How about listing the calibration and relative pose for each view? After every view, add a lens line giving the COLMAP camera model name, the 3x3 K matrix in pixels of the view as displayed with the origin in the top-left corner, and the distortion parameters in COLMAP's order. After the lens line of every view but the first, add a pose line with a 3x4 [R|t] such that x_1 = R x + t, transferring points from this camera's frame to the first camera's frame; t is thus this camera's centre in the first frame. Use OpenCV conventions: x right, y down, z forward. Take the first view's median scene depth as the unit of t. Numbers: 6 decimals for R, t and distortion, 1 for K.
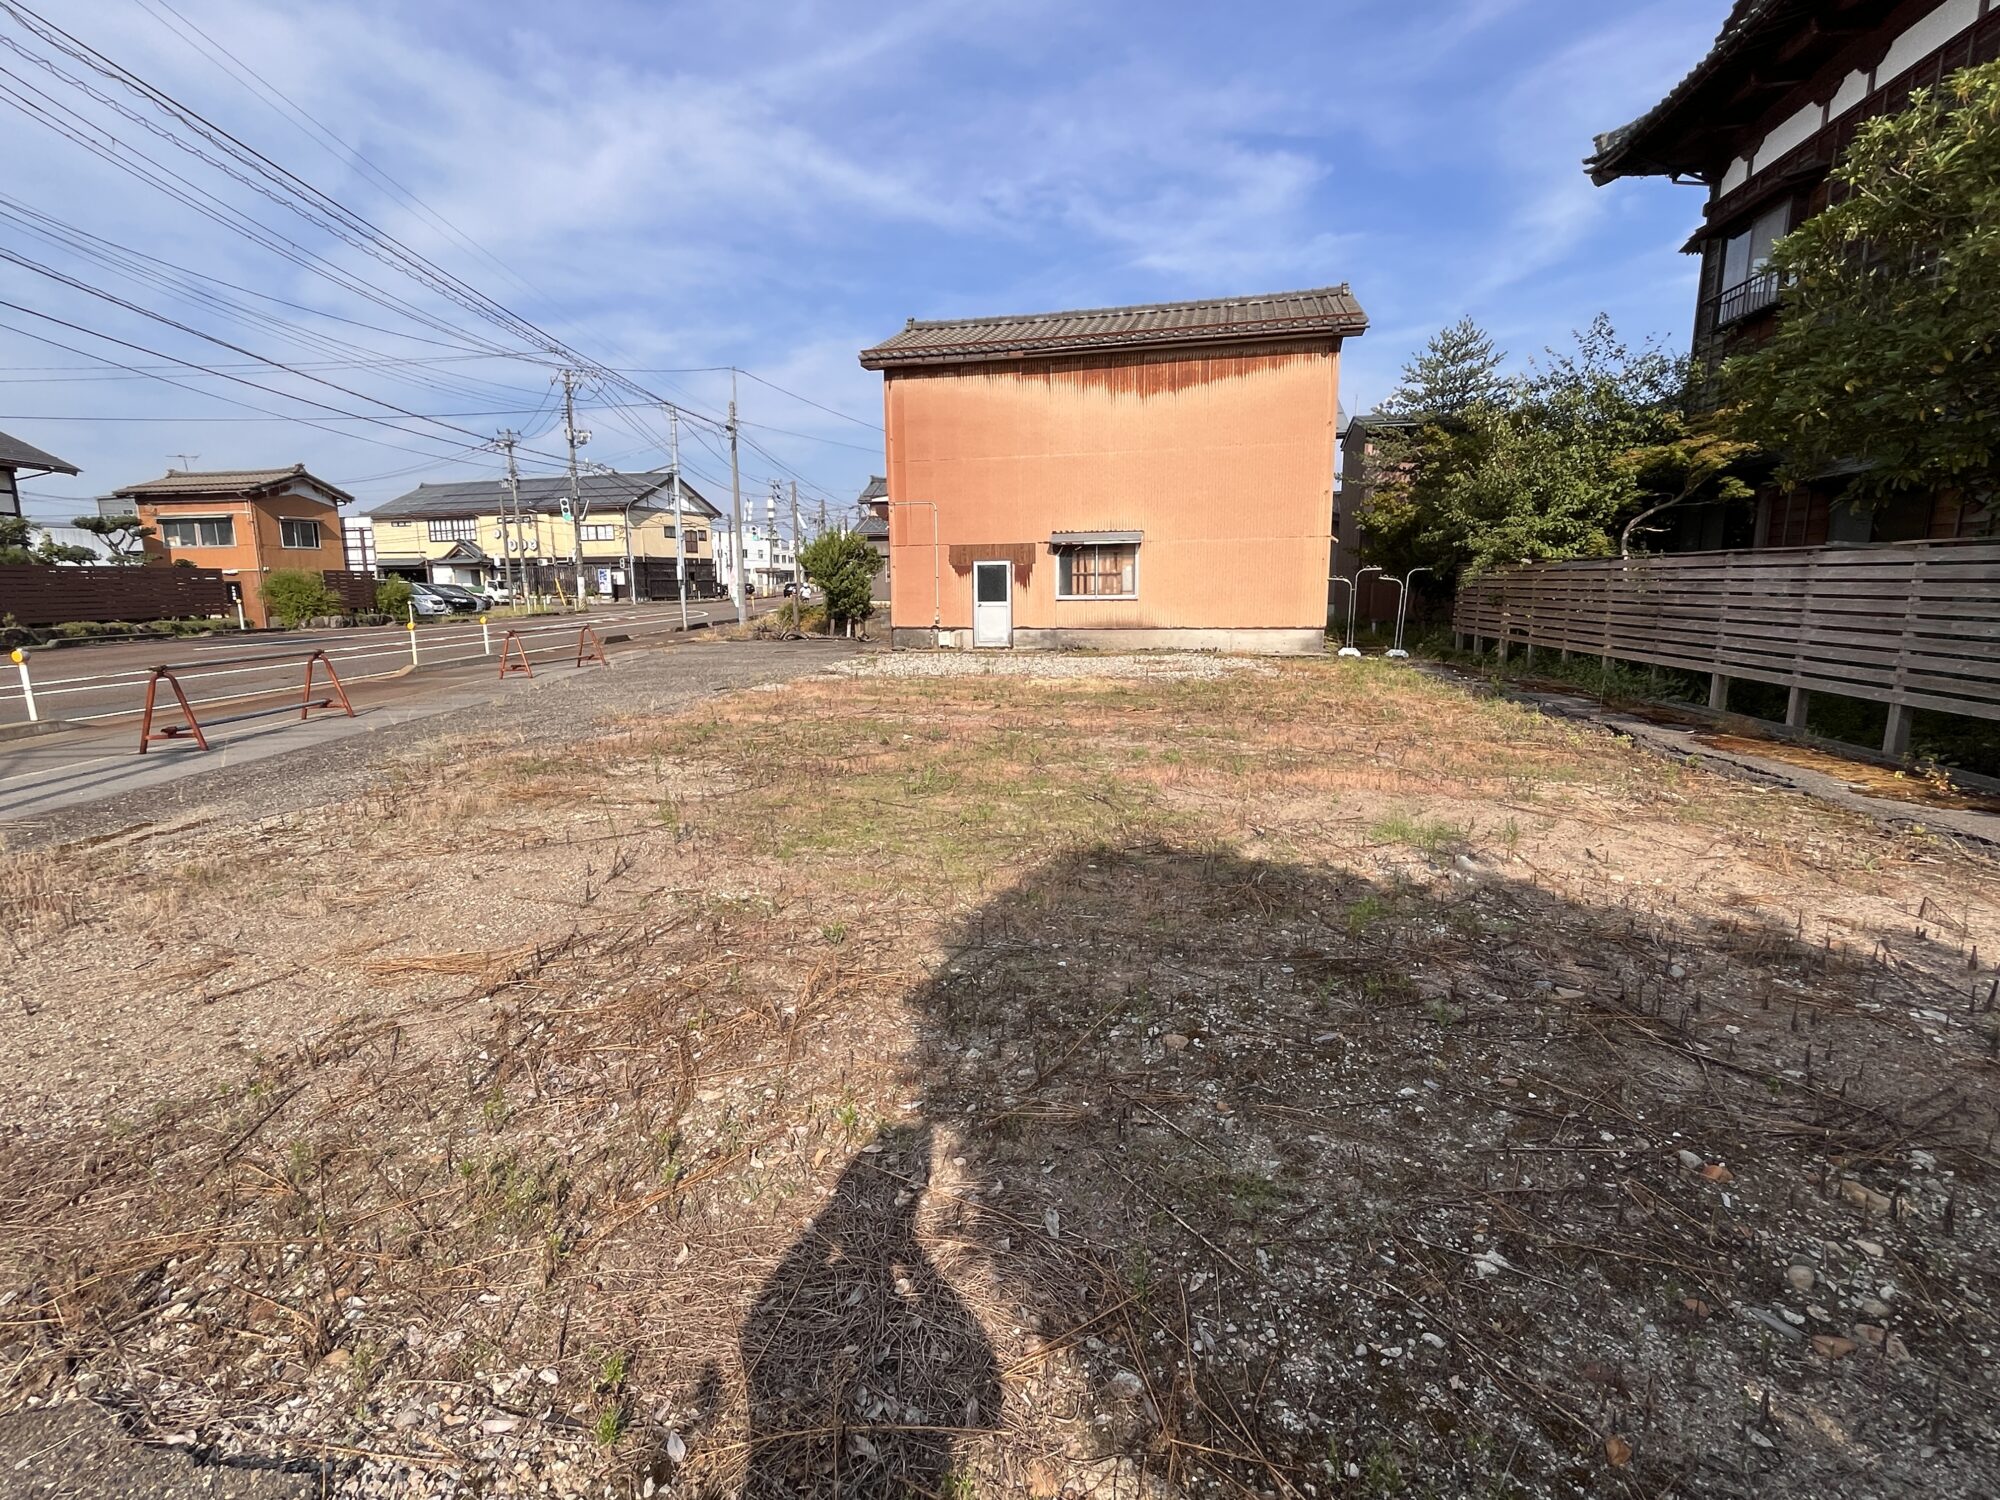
lens RADIAL K [[947.7, 0, 1000.0], [0, 947.7, 750.0], [0, 0, 1]] dist [-0.000800, 0.001049]
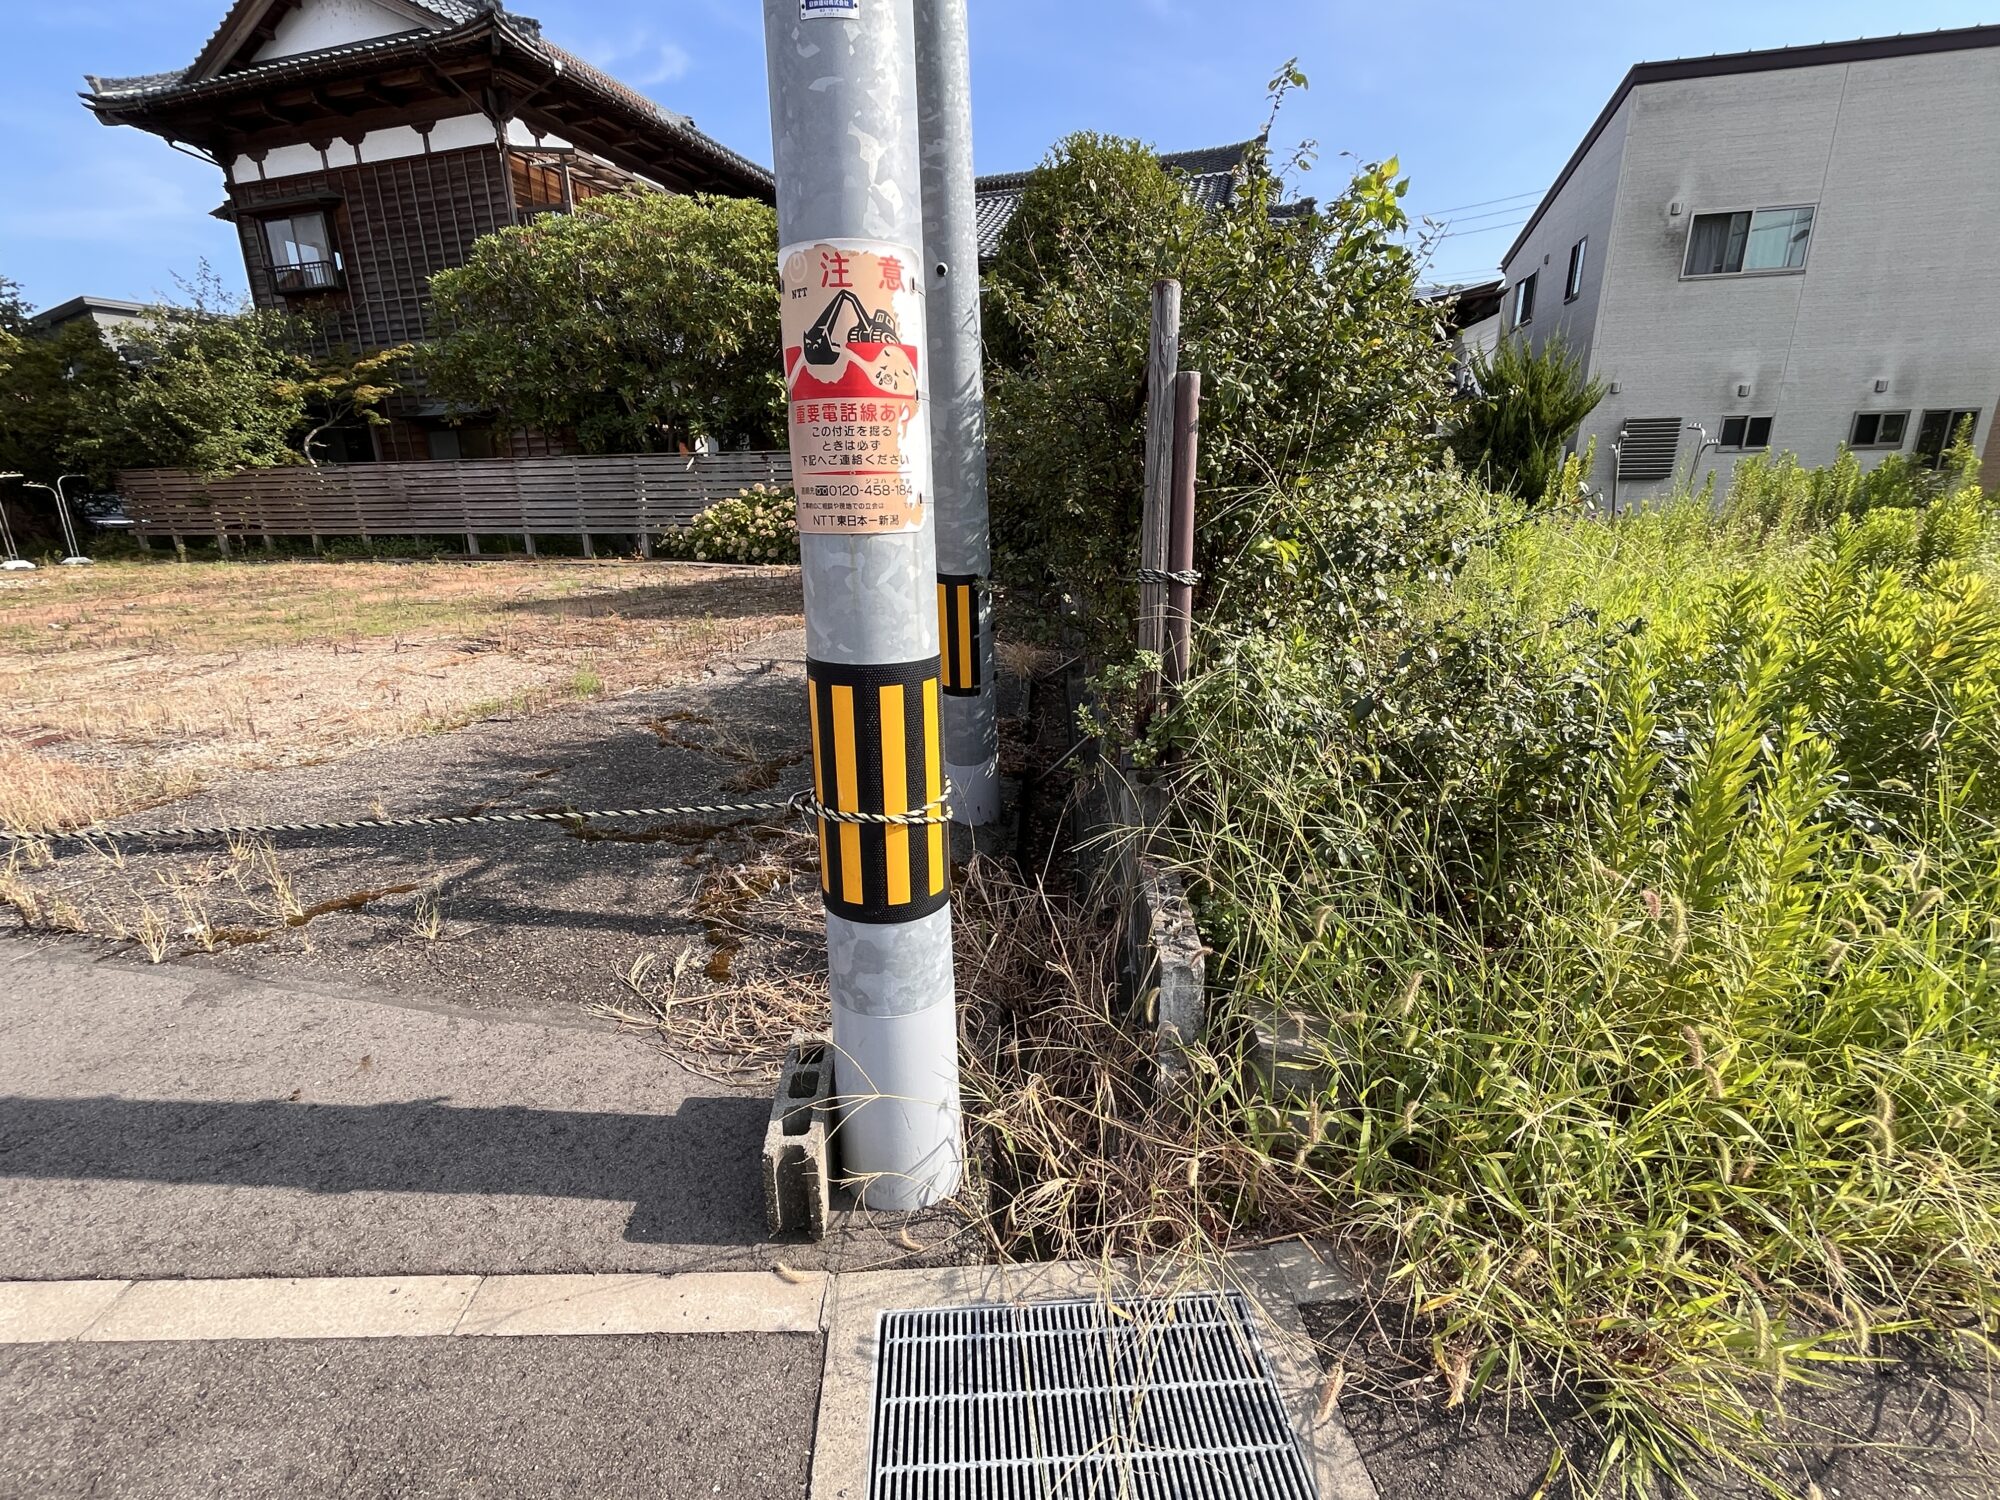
lens RADIAL K [[917.0, 0, 986.6], [0, 917.0, 754.2], [0, 0, 1]] dist [-0.000558, -0.001325]
pose [[0.118850, -0.281692, 0.952116, -0.417896], [0.192901, 0.947192, 0.256157, 0.027409], [-0.973994, 0.153220, 0.166913, -0.067854]]
